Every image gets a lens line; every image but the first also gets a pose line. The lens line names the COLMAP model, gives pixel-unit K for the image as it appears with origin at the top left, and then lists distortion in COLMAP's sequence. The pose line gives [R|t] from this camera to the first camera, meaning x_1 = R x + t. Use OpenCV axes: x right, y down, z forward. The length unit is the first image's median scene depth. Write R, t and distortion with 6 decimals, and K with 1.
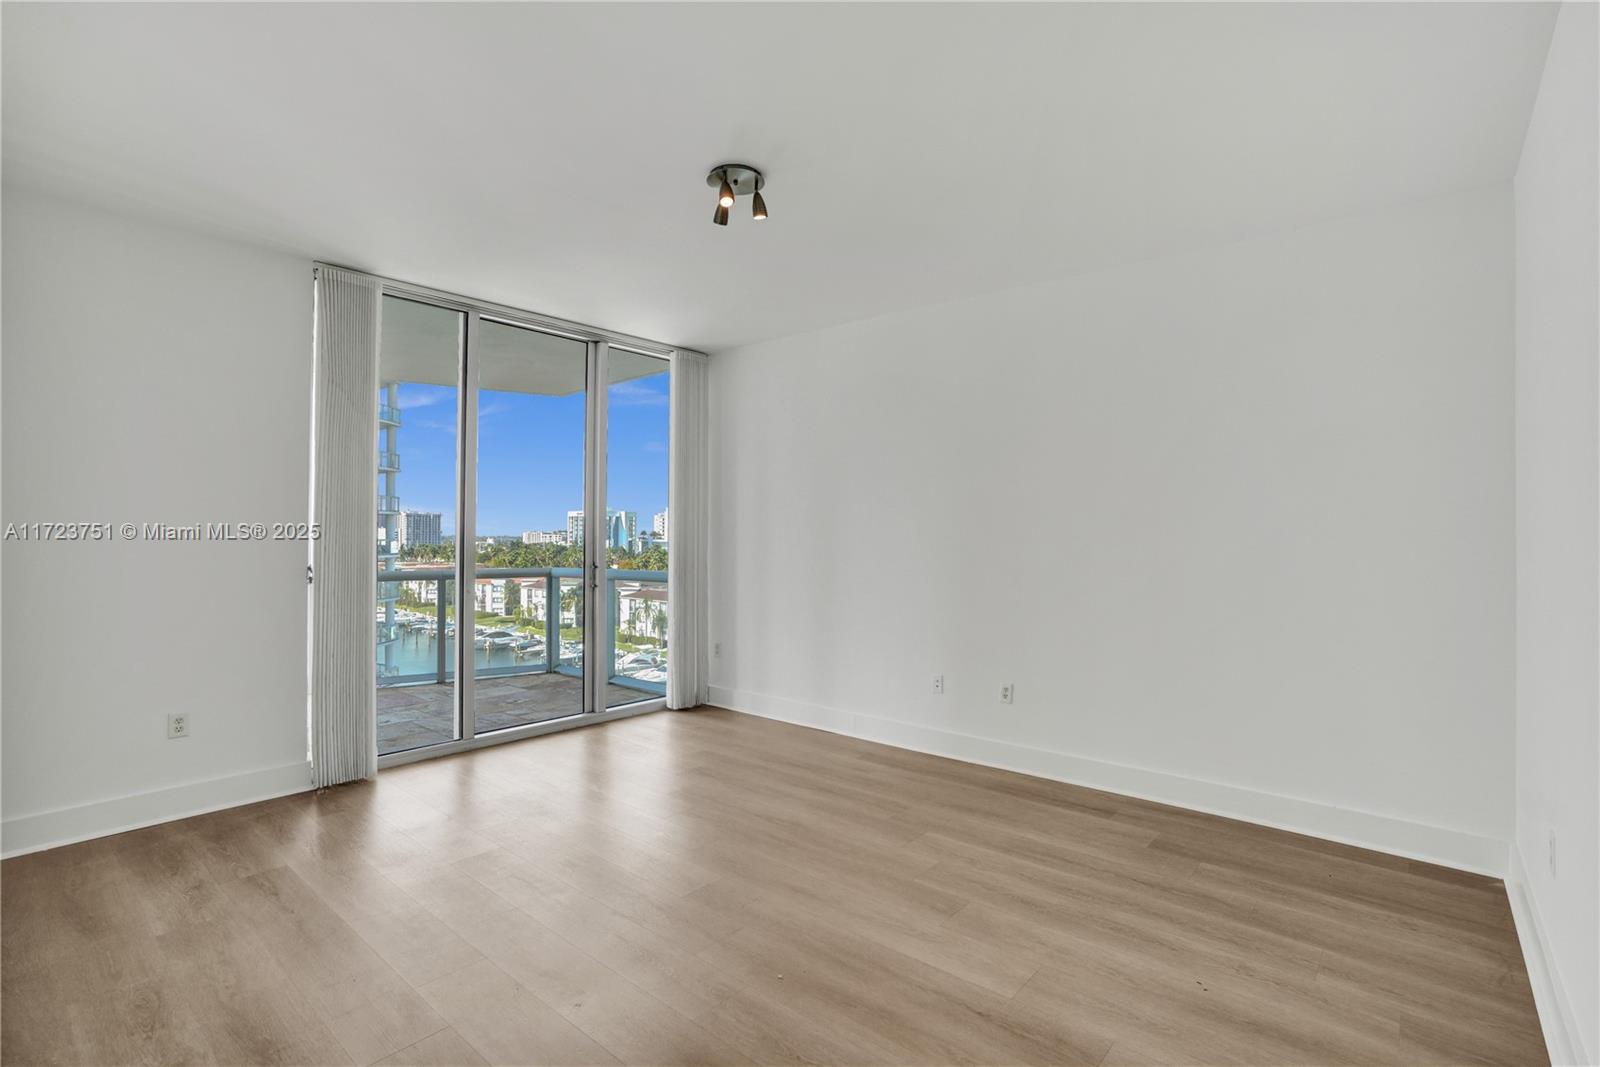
lens RADIAL K [[742.3, 0, 800.0], [0, 742.3, 533.5], [0, 0, 1]] dist [-0.052873, 0.022655]
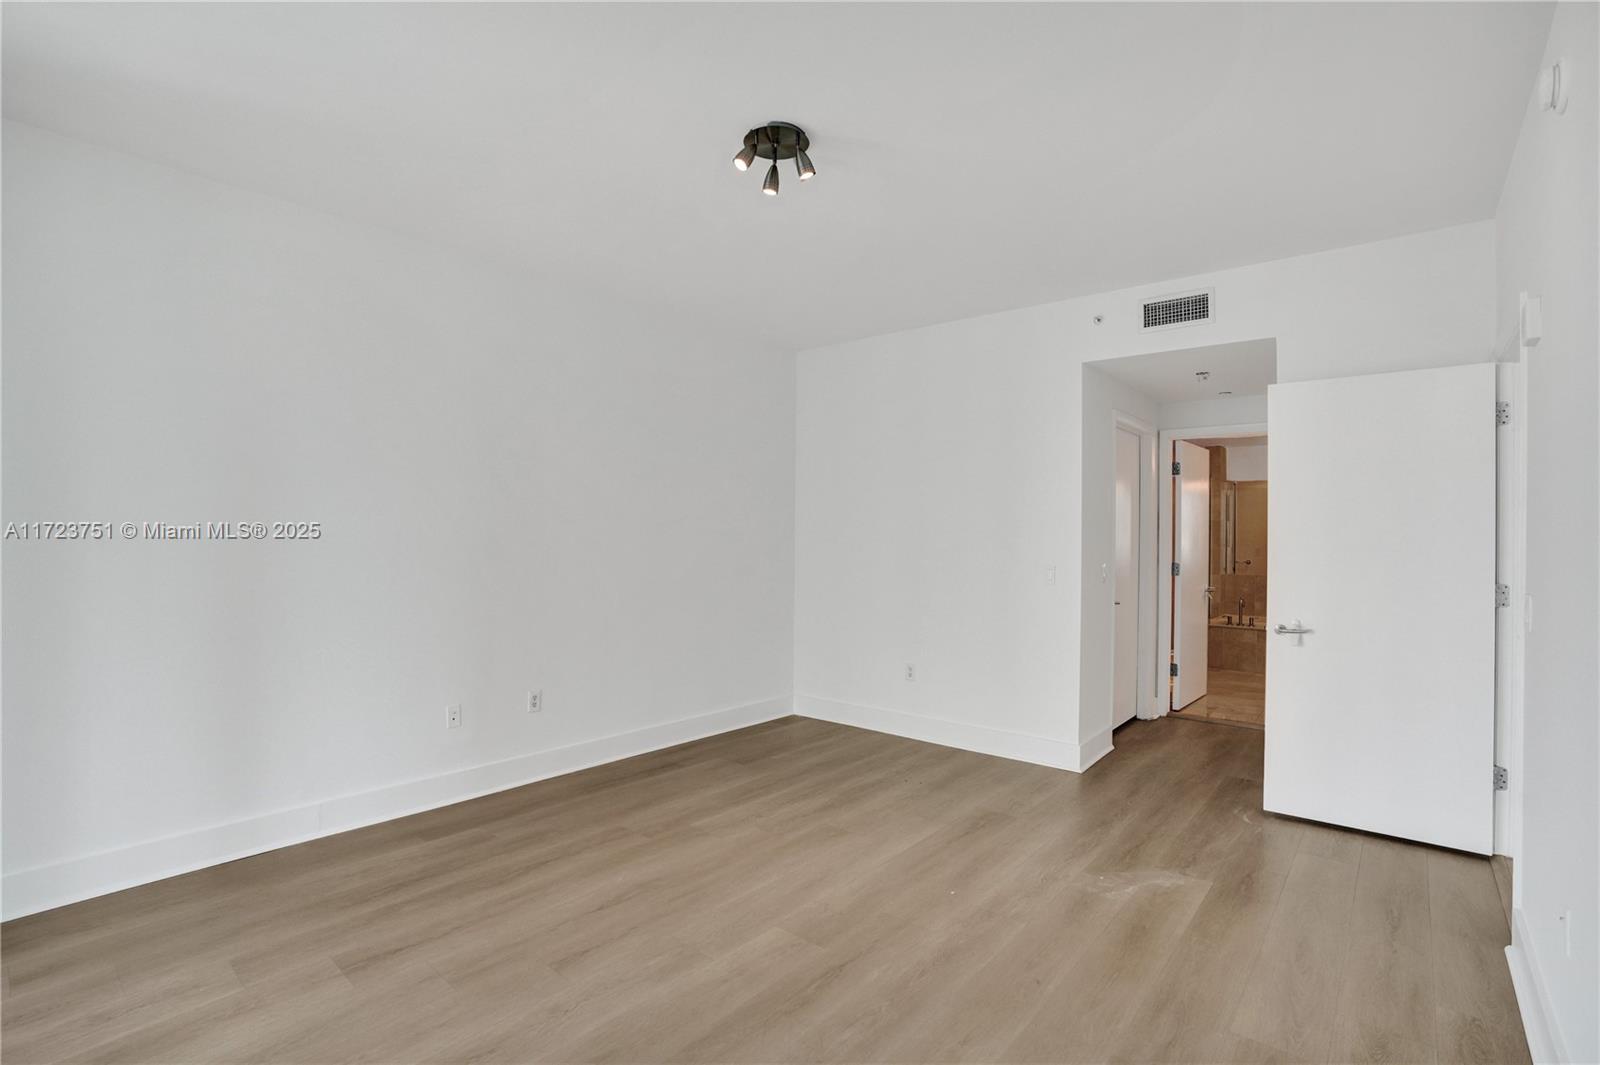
lens RADIAL K [[742.3, 0, 800.0], [0, 742.3, 532.5], [0, 0, 1]] dist [-0.052873, 0.022655]
pose [[-0.016413, 0.003783, 0.999858, -0.791214], [-0.016731, 0.999852, -0.004058, -0.003369], [-0.999725, -0.016795, -0.016347, 0.794984]]
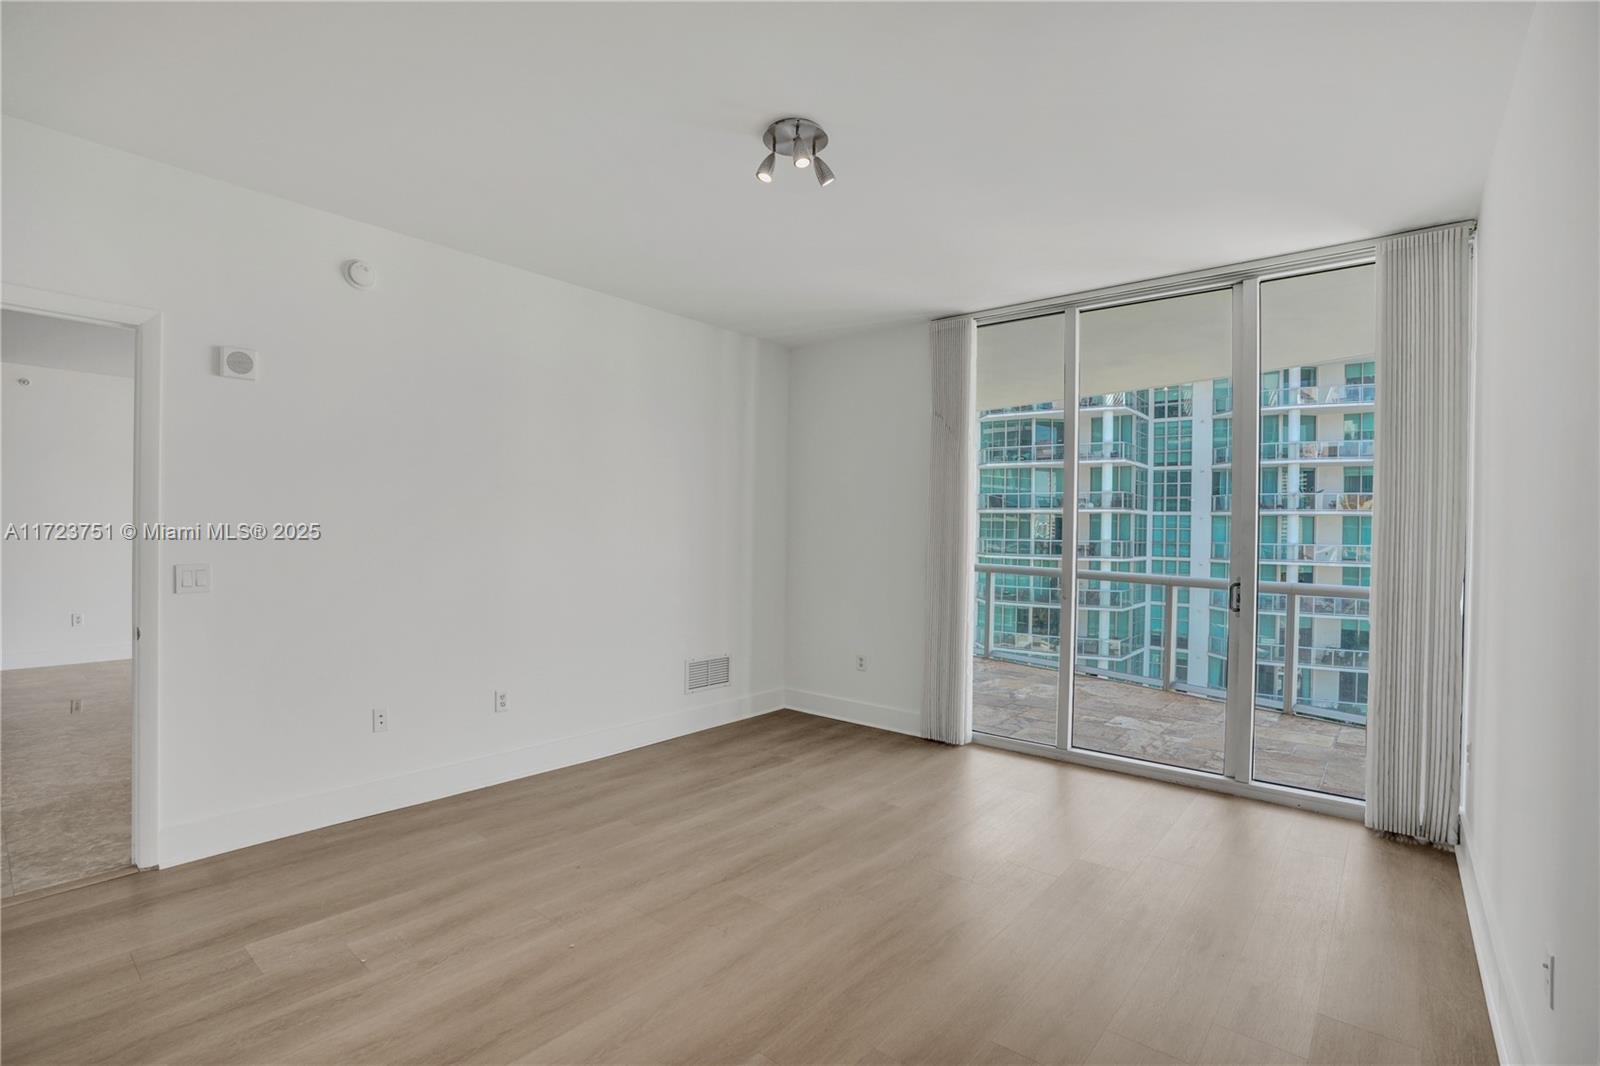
lens RADIAL K [[722.0, 0, 793.9], [0, 722.0, 534.2], [0, 0, 1]] dist [-0.049999, 0.000182]
pose [[0.023614, -0.000739, -0.999721, 0.625737], [-0.008337, 0.999965, -0.000936, -0.000625], [0.999686, 0.008356, 0.023607, 0.795655]]
